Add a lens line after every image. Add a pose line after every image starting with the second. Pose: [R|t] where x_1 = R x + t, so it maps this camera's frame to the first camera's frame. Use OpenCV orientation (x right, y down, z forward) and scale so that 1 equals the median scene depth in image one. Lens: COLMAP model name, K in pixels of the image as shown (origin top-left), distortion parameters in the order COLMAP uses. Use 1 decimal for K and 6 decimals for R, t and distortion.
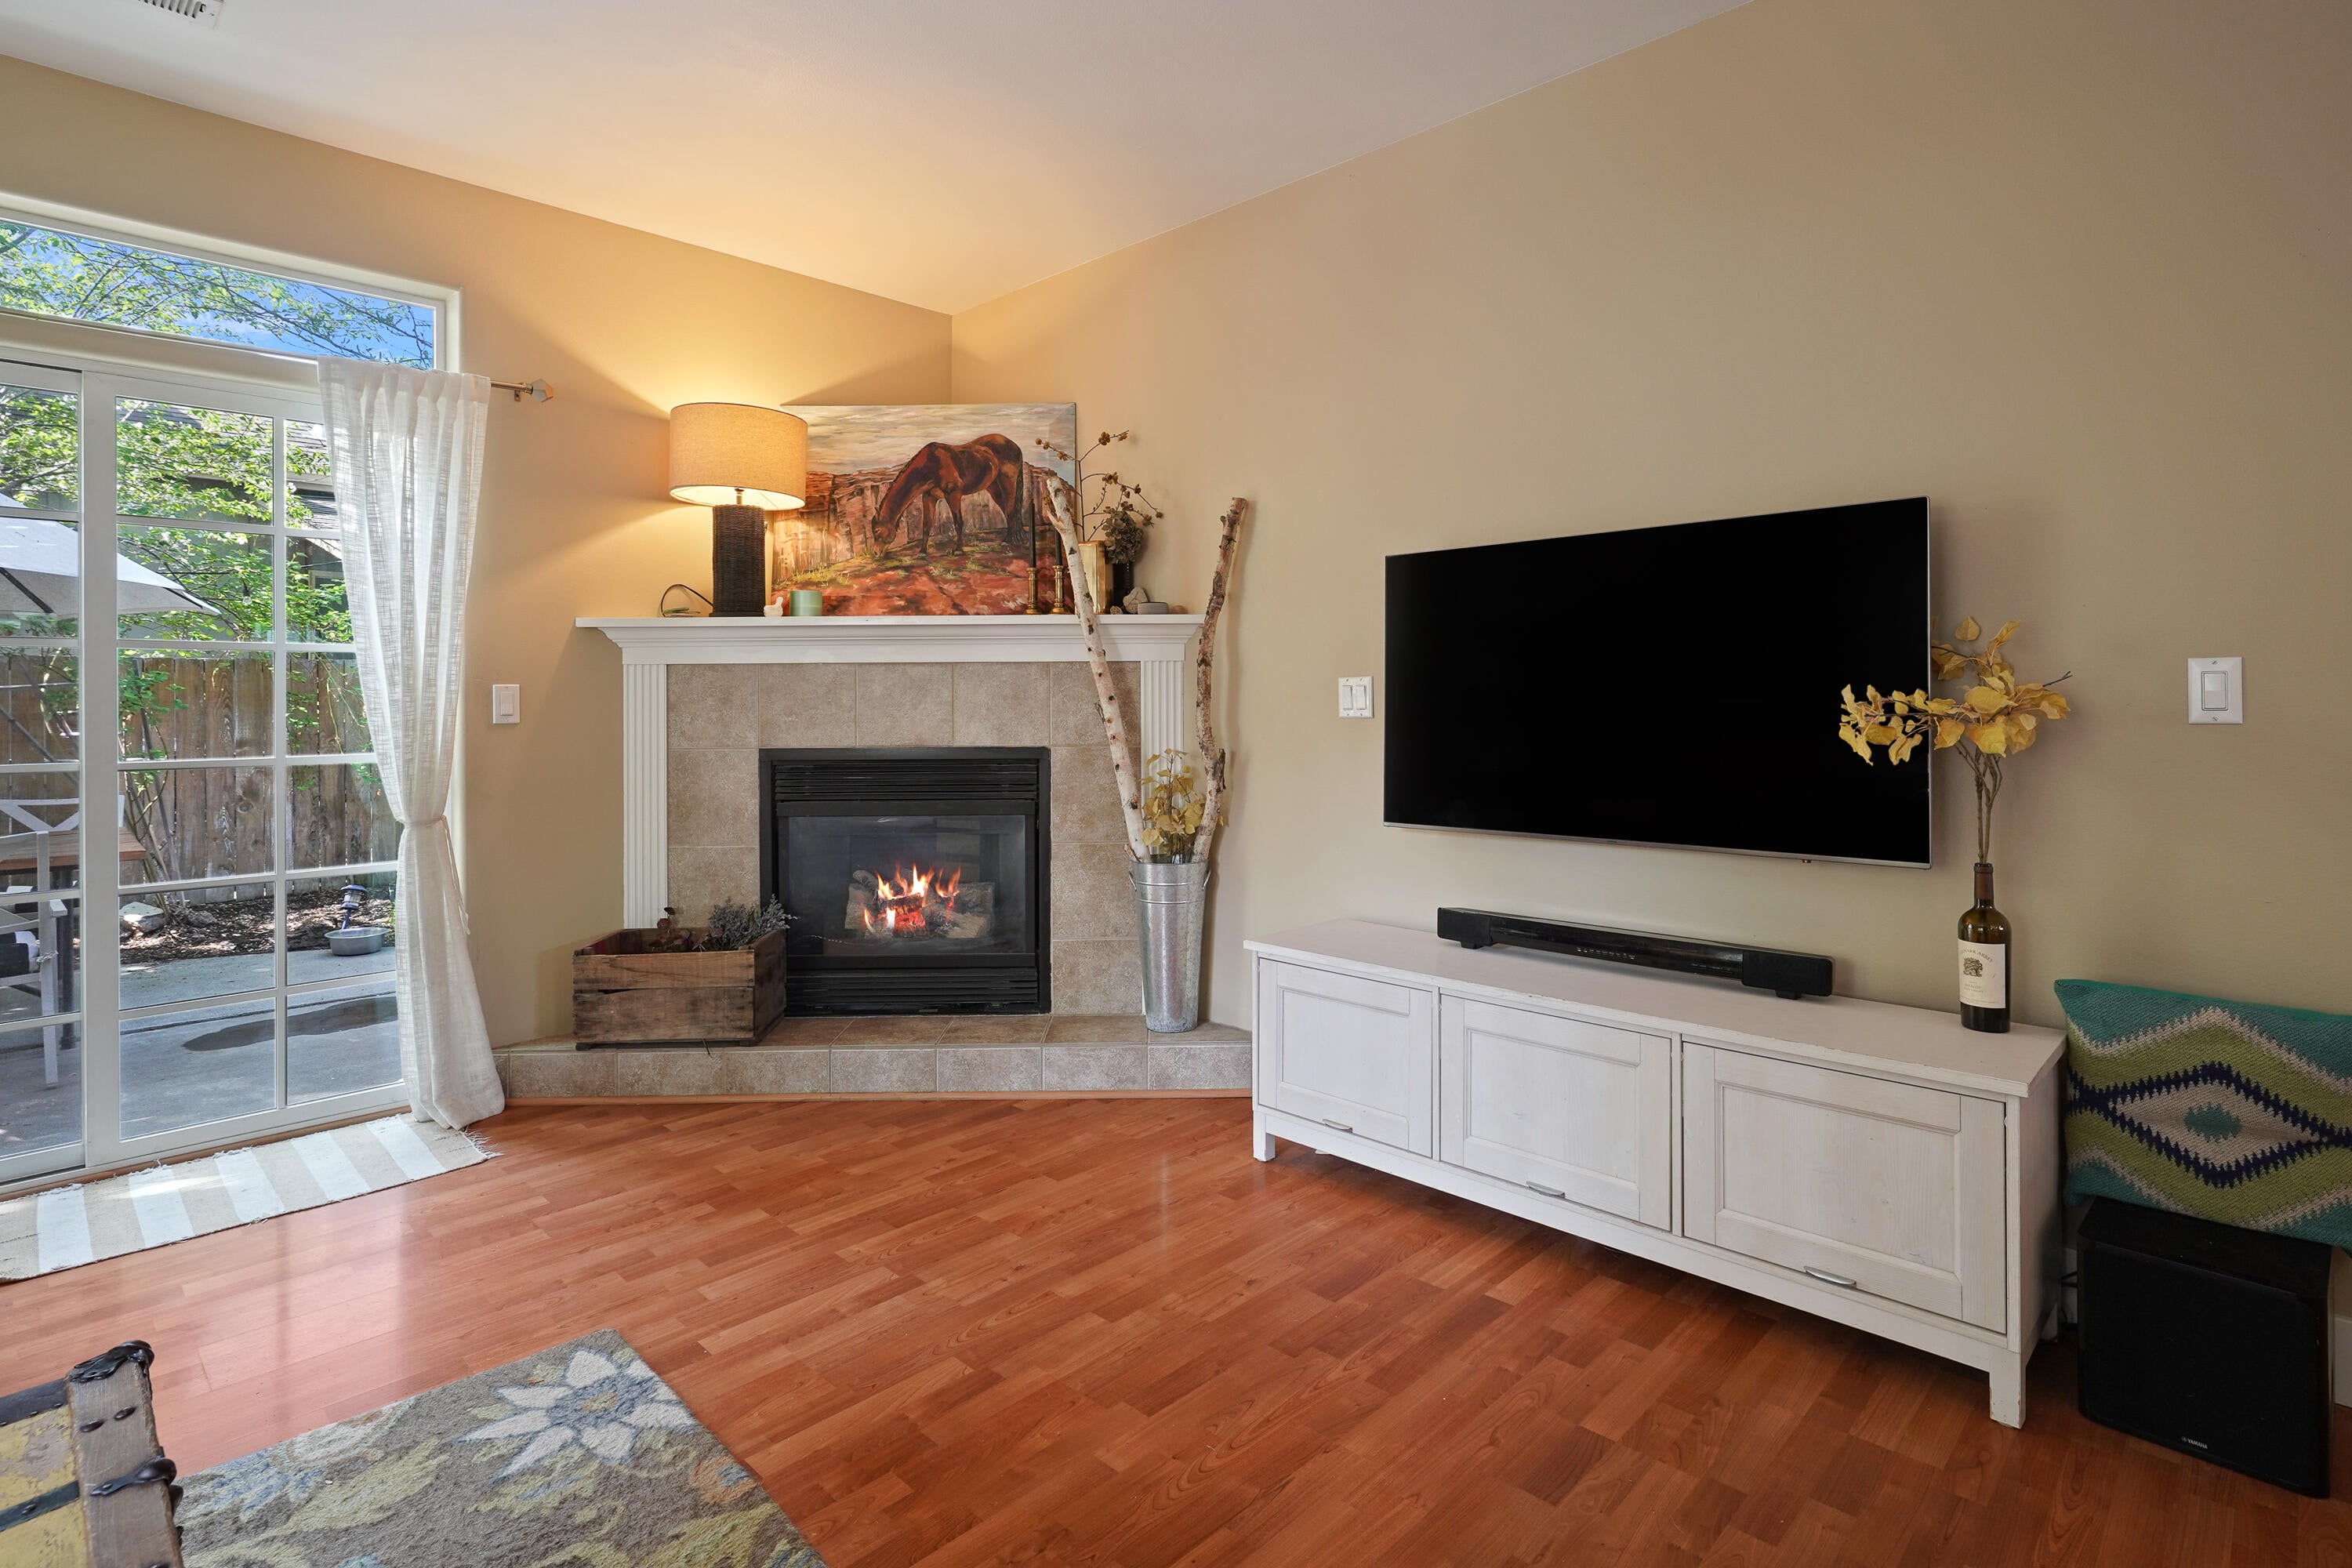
lens RADIAL K [[1146.0, 0, 1151.4], [0, 1146.0, 701.9], [0, 0, 1]] dist [-0.003721, 0.001703]
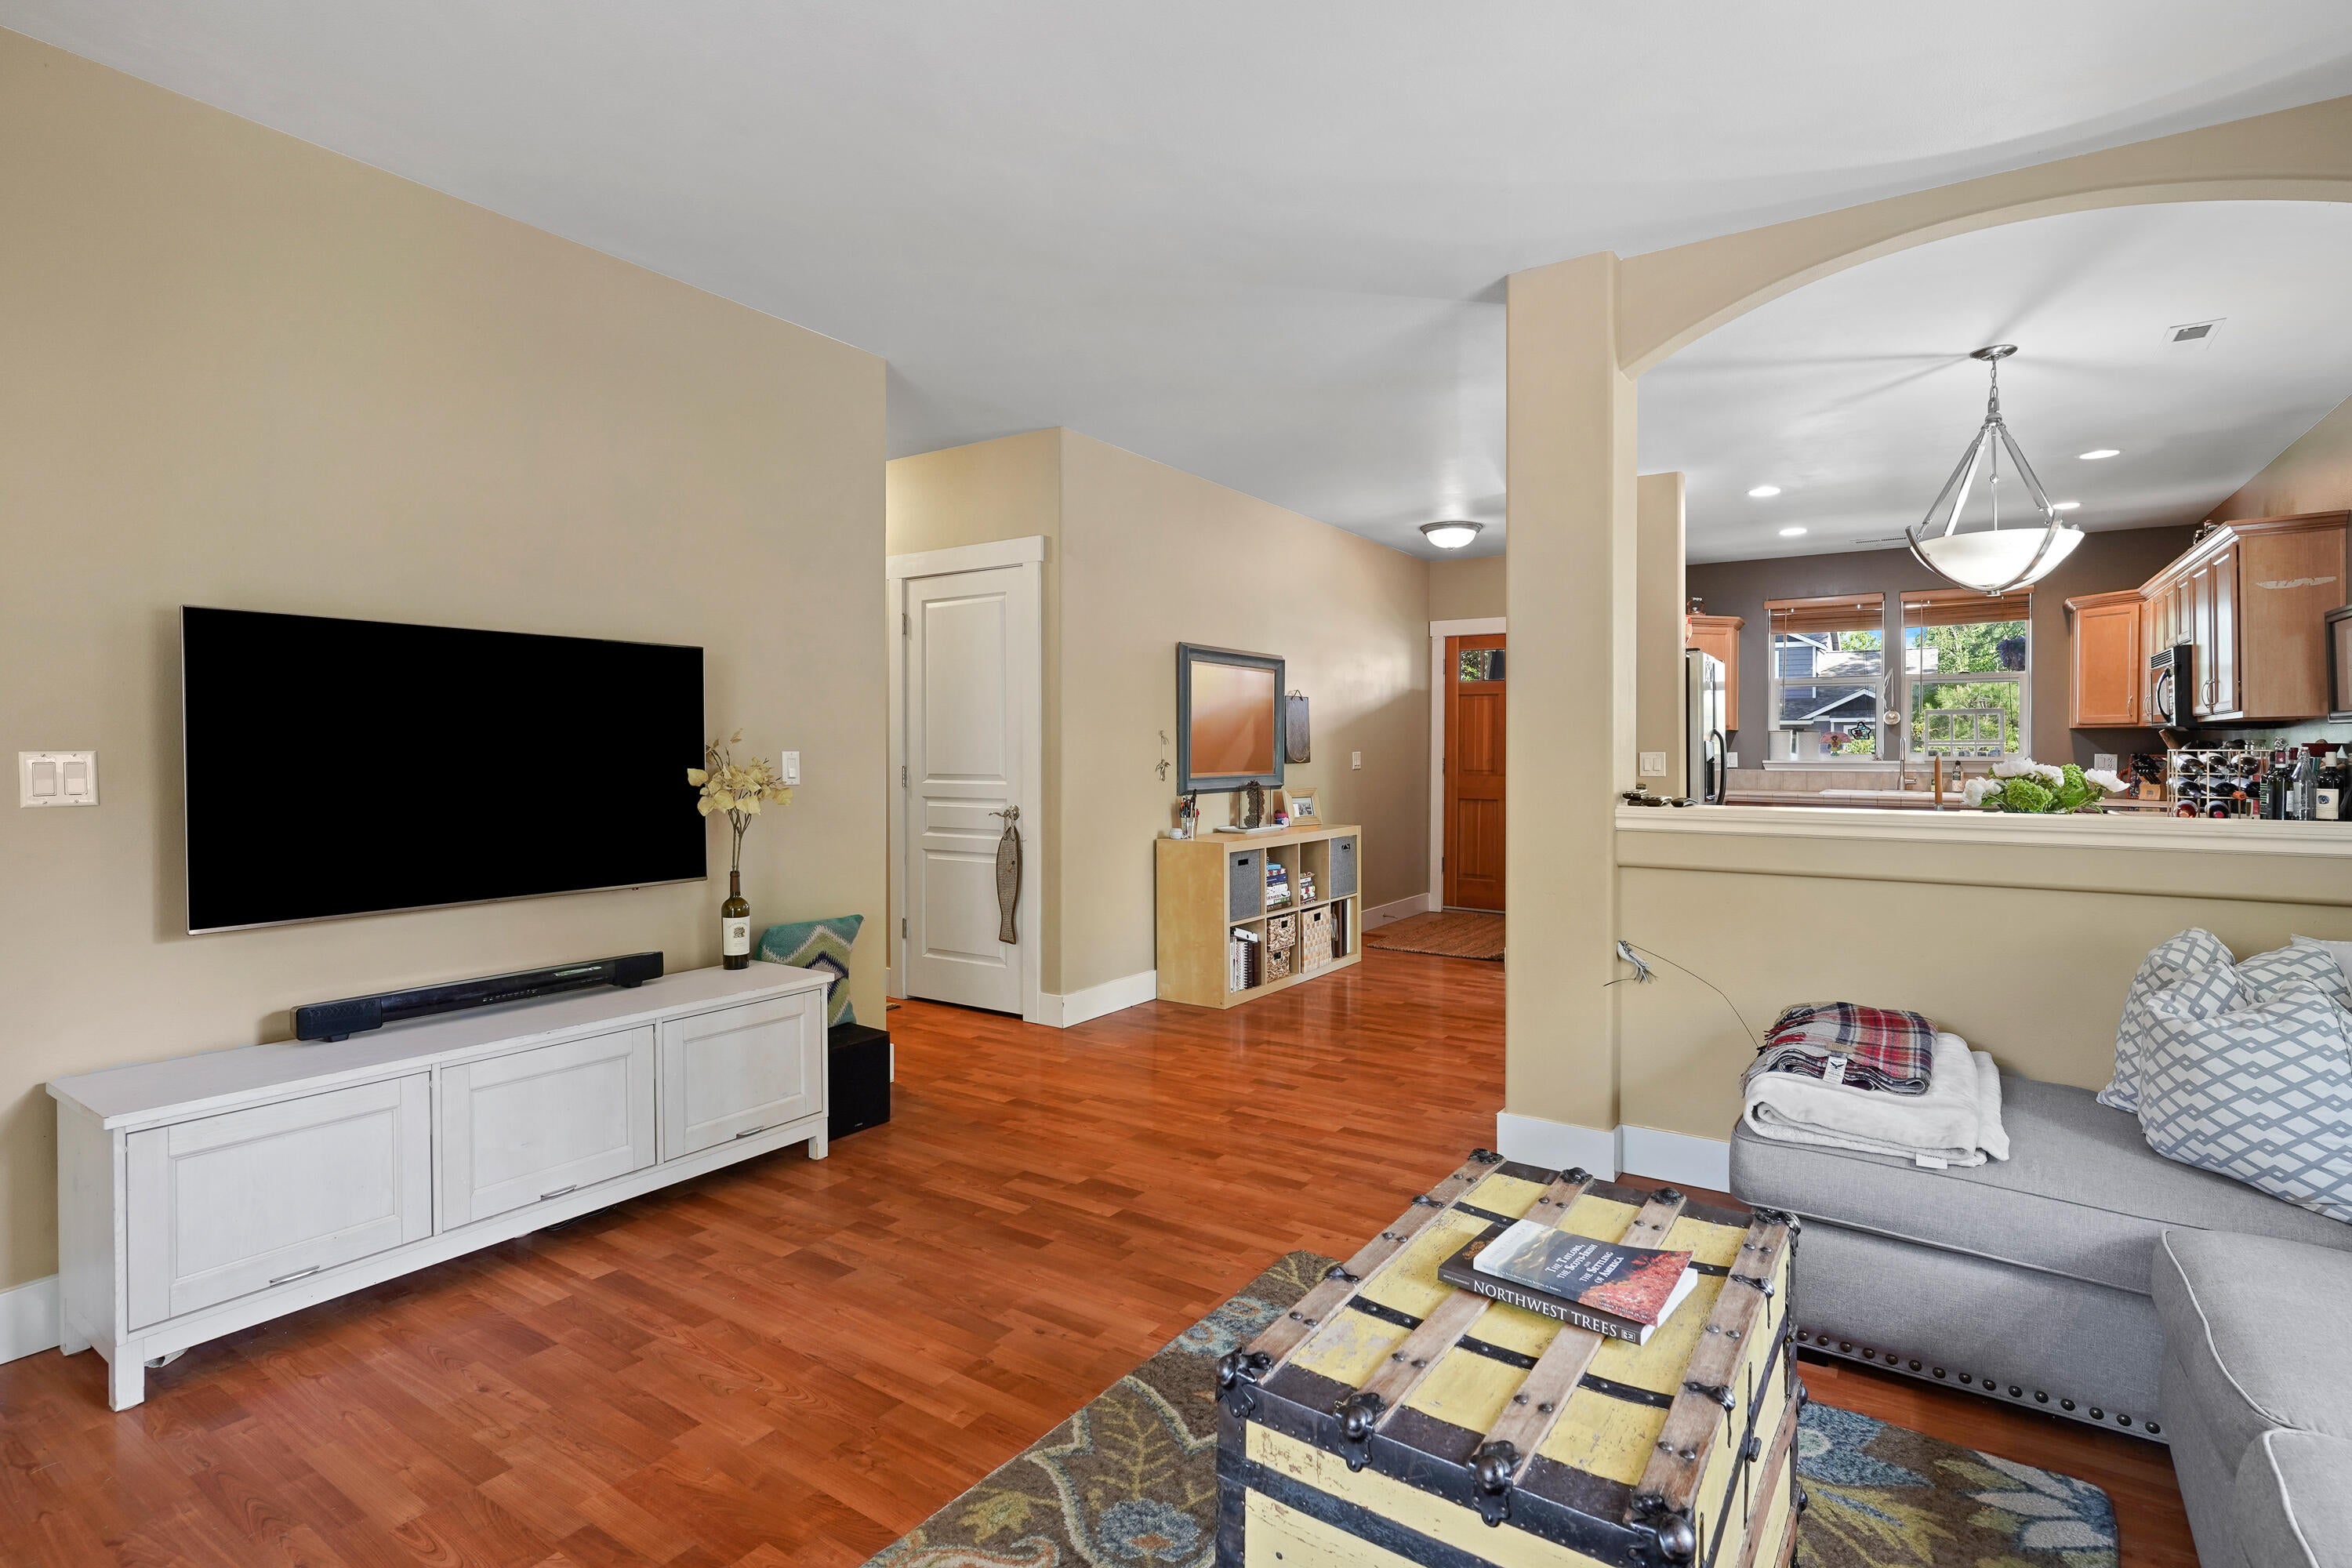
lens RADIAL K [[1146.0, 0, 1180.1], [0, 1146.0, 762.0], [0, 0, 1]] dist [-0.003721, 0.001703]
pose [[-0.182172, -0.002181, 0.983264, -1.069545], [0.002355, 0.999994, 0.002655, -0.023902], [-0.983264, 0.002799, -0.182165, 0.665949]]
